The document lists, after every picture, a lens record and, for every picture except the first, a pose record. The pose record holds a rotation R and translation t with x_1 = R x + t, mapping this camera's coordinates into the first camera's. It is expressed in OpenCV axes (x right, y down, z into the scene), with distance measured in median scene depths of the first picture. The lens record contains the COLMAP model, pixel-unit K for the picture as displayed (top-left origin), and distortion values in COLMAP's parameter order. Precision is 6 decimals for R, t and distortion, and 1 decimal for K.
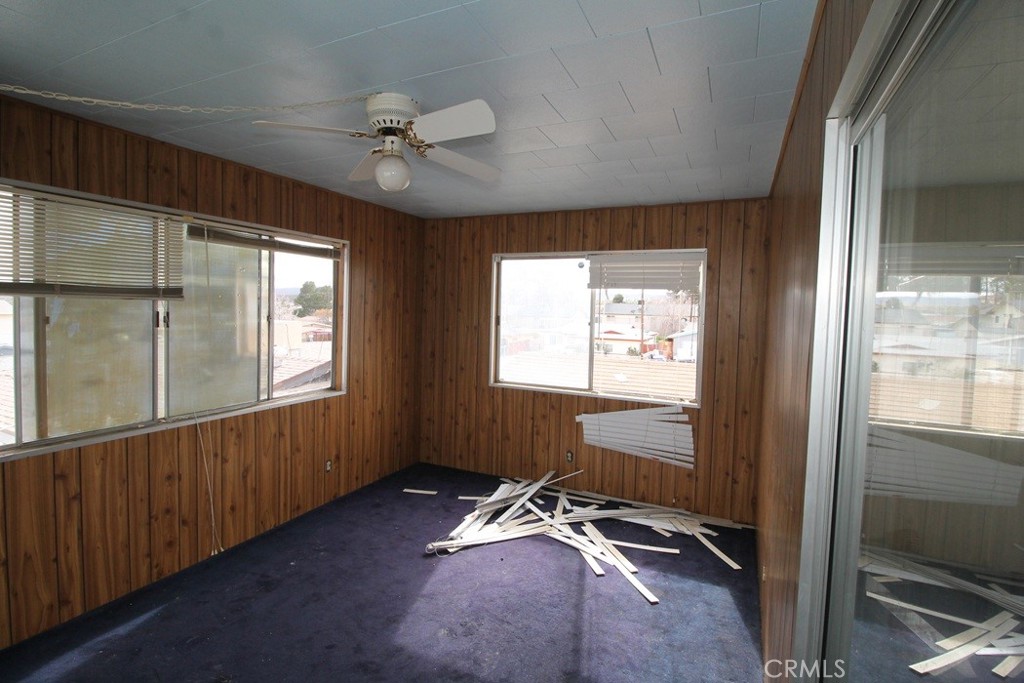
lens RADIAL K [[483.4, 0, 520.2], [0, 483.4, 325.6], [0, 0, 1]] dist [-0.003816, -0.010698]
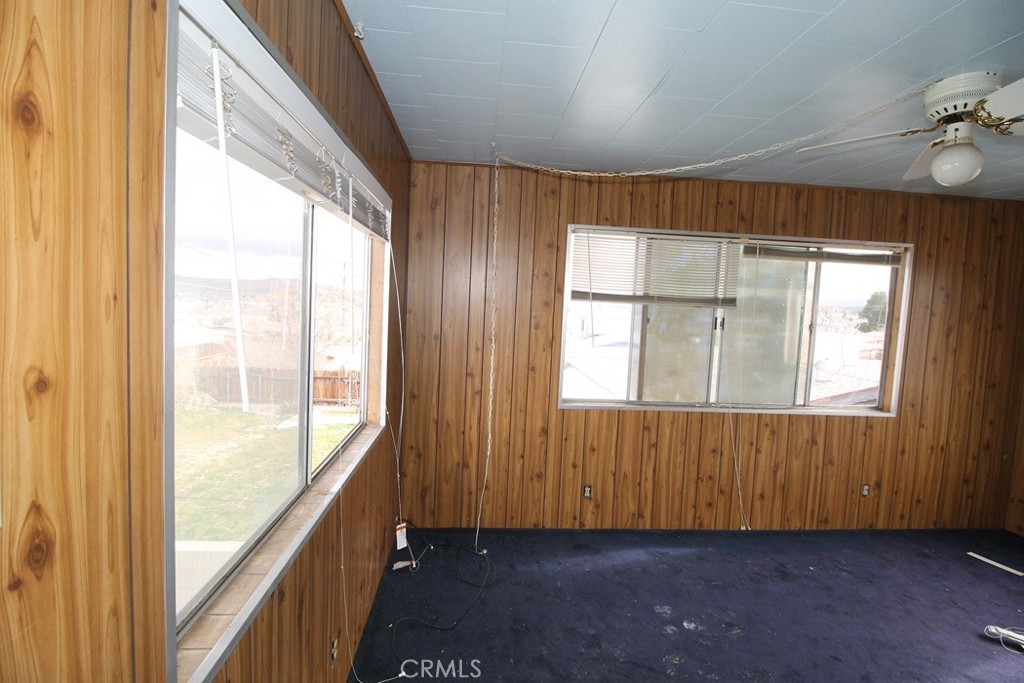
lens RADIAL K [[483.4, 0, 504.7], [0, 483.4, 338.6], [0, 0, 1]] dist [-0.003816, -0.010698]
pose [[0.477568, 0.063675, -0.876285, 0.082351], [-0.061583, 0.997343, 0.038910, 0.010386], [0.876434, 0.035382, 0.480220, -0.080190]]
